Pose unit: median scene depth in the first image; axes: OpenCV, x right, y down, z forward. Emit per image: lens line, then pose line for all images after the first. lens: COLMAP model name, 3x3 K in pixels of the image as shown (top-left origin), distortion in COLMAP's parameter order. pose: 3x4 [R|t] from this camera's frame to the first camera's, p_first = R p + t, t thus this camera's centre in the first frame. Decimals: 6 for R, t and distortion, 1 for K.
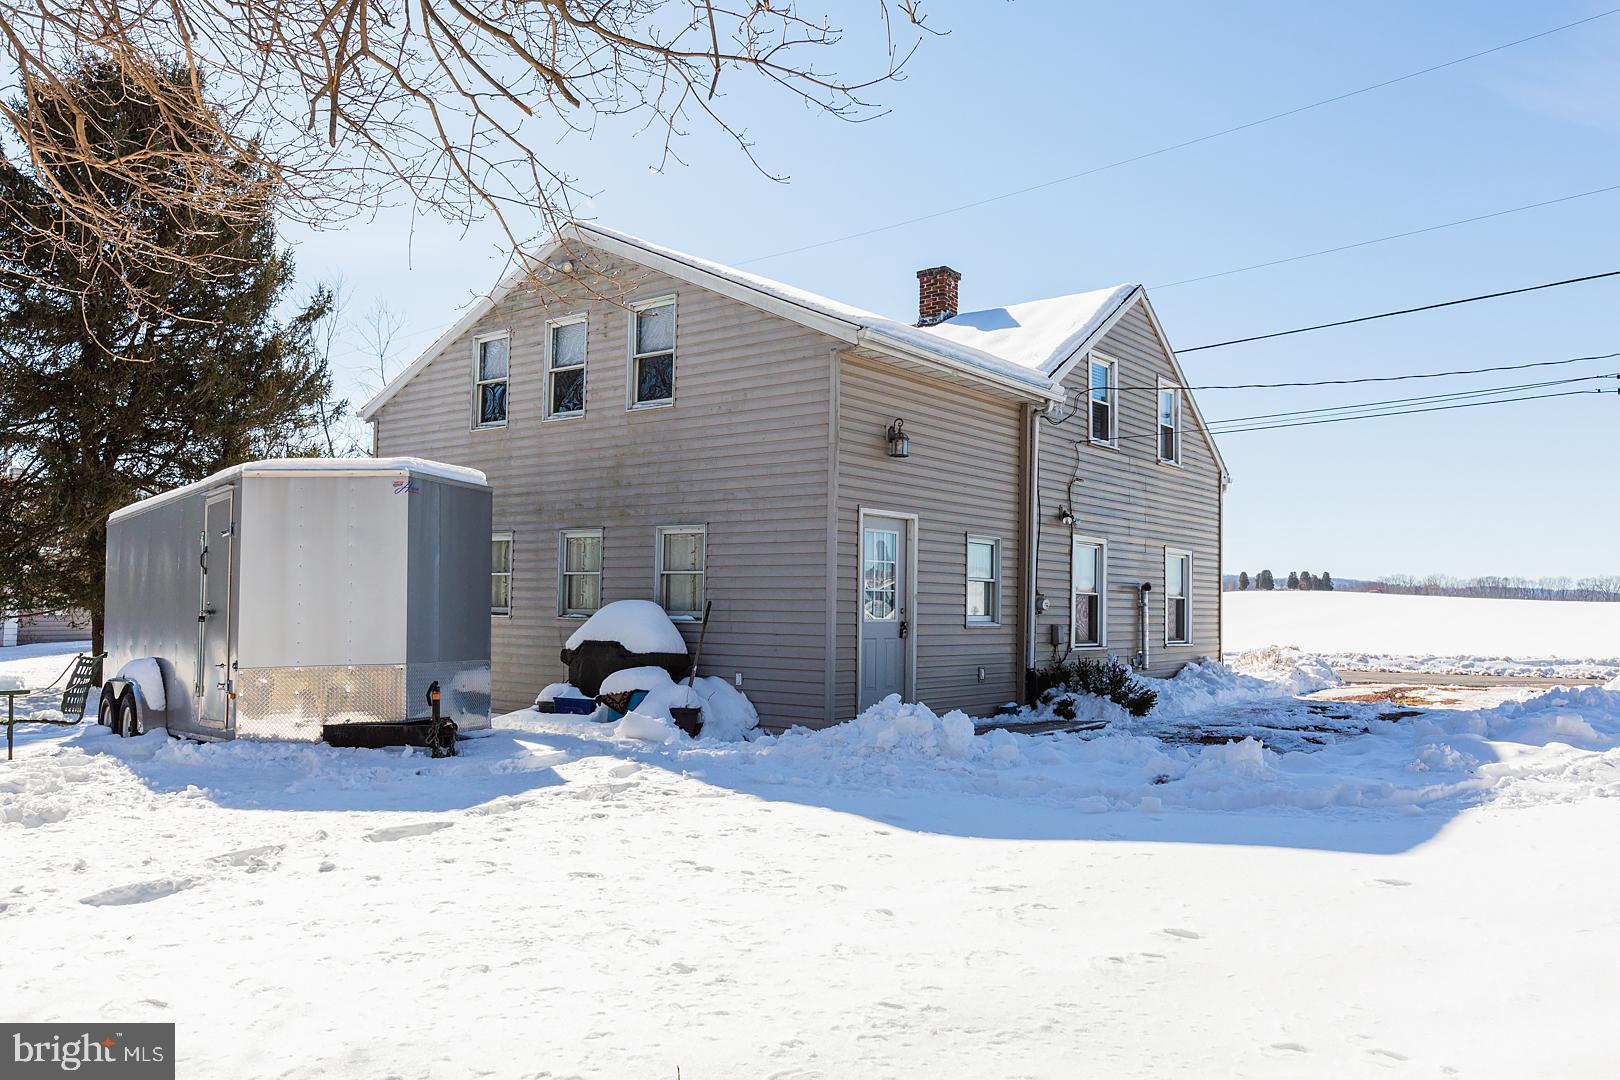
lens RADIAL K [[1249.9, 0, 798.6], [0, 1249.9, 533.5], [0, 0, 1]] dist [0.010536, -0.003649]
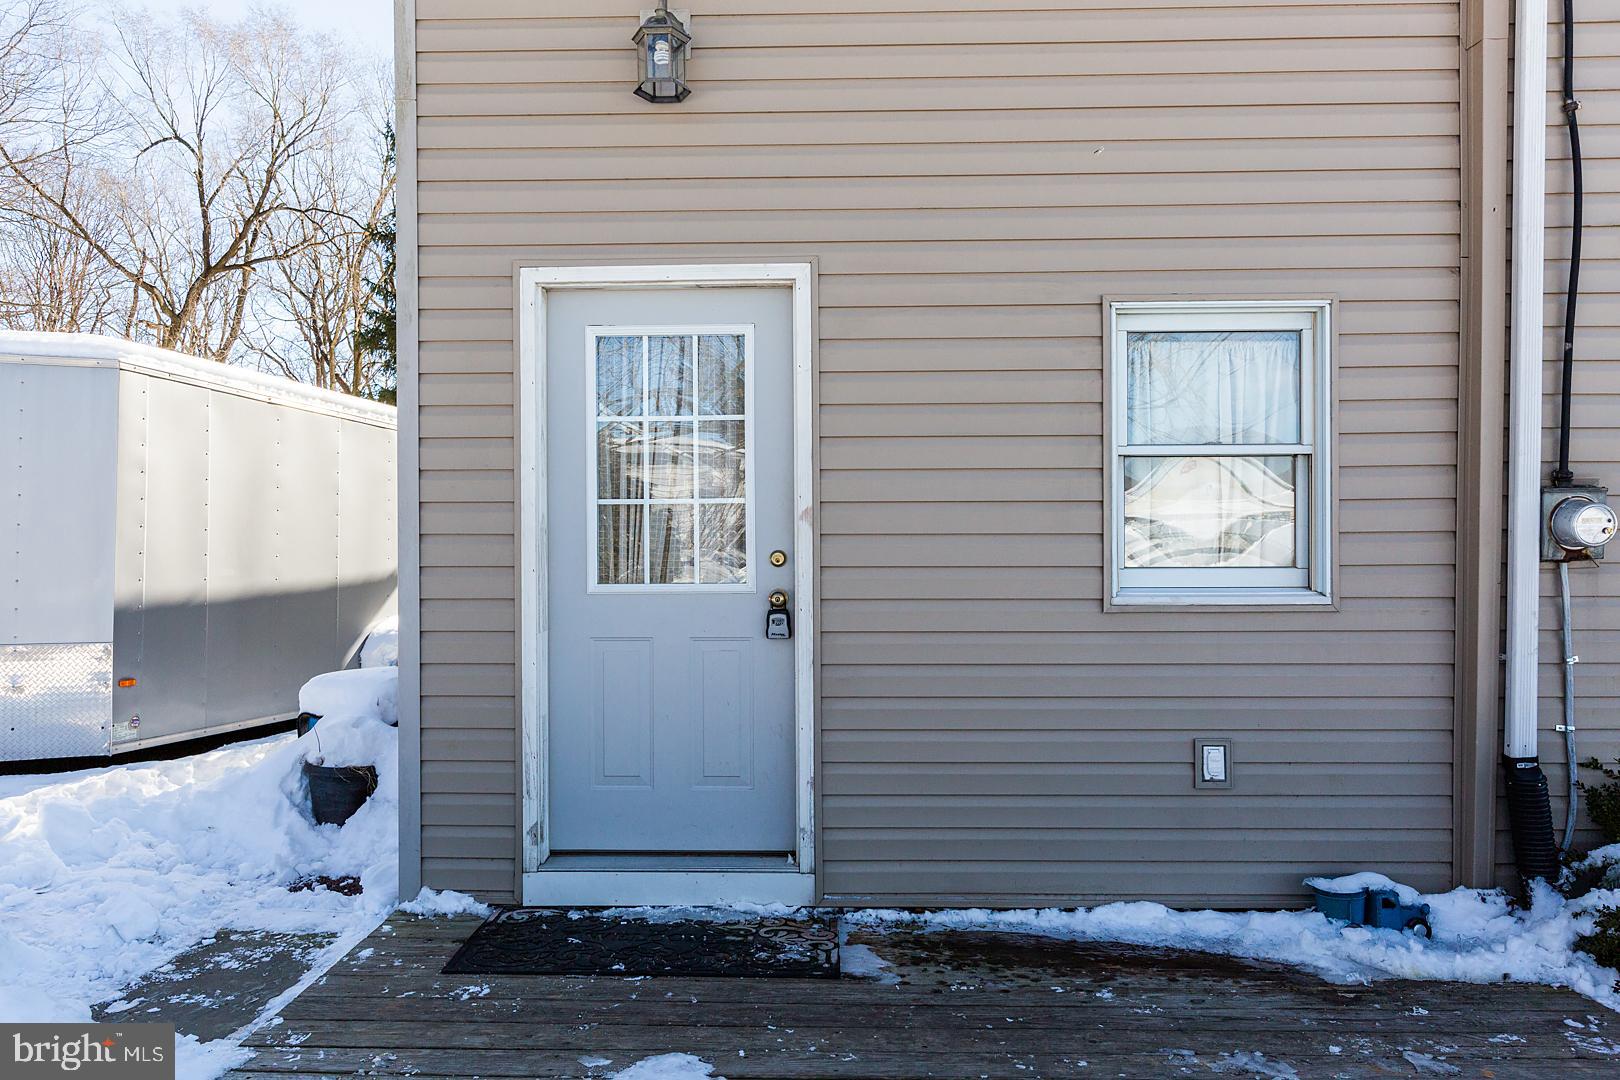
lens RADIAL K [[1084.1, 0, 808.1], [0, 1084.1, 533.6], [0, 0, 1]] dist [0.005265, 0.000256]
pose [[0.590494, -0.016007, -0.806883, 0.304599], [0.064278, 0.997560, 0.027250, 0.044793], [0.804478, -0.067956, 0.590083, 0.783111]]
